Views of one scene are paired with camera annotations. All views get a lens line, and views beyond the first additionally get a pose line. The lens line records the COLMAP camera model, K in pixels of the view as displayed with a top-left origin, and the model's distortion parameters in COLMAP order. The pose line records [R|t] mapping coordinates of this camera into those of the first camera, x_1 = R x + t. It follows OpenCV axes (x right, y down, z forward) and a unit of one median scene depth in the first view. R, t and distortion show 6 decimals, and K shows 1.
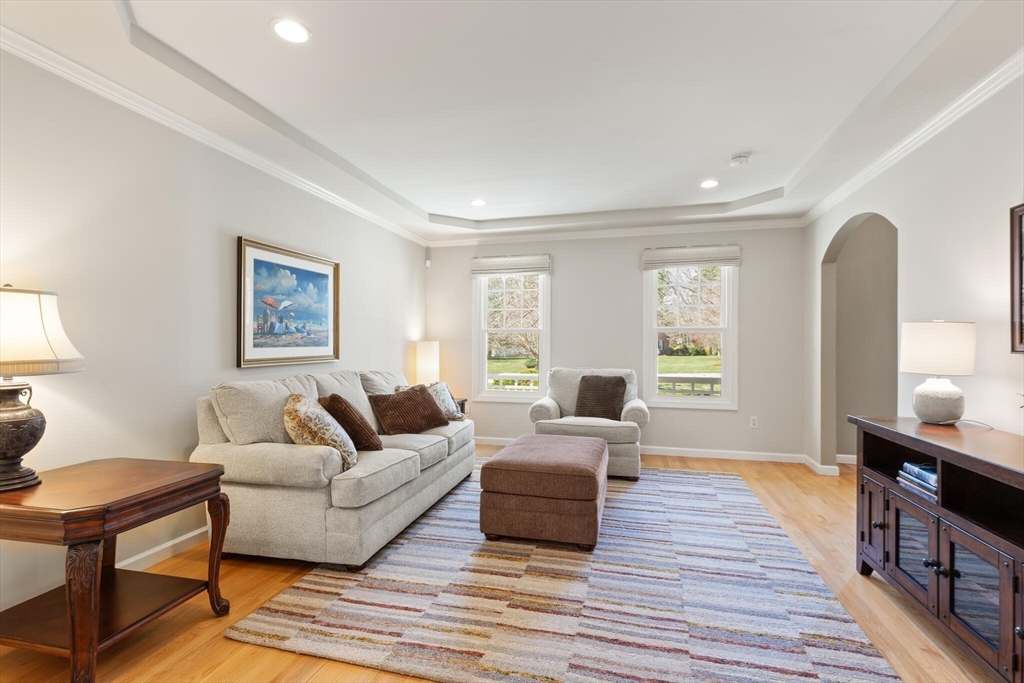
lens RADIAL K [[464.8, 0, 503.7], [0, 464.8, 344.7], [0, 0, 1]] dist [0.010472, -0.003293]
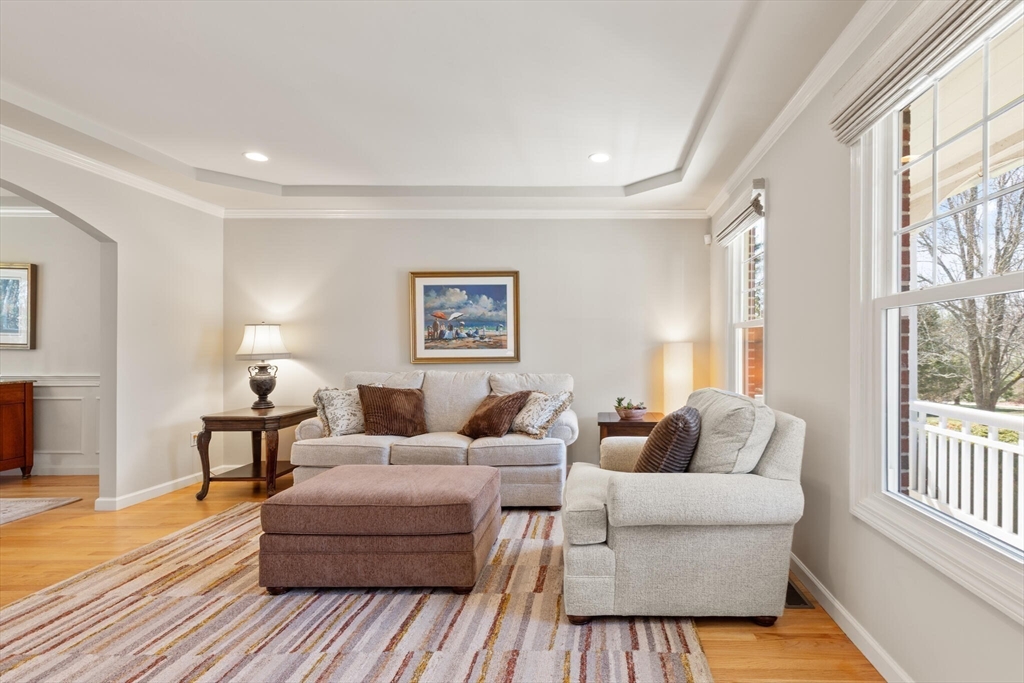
lens RADIAL K [[464.8, 0, 561.0], [0, 464.8, 349.5], [0, 0, 1]] dist [0.010472, -0.003293]
pose [[0.267870, -0.000022, -0.963455, 0.861176], [-0.000877, 1.000000, -0.000266, 0.006231], [0.963455, 0.000916, 0.267869, 0.973822]]
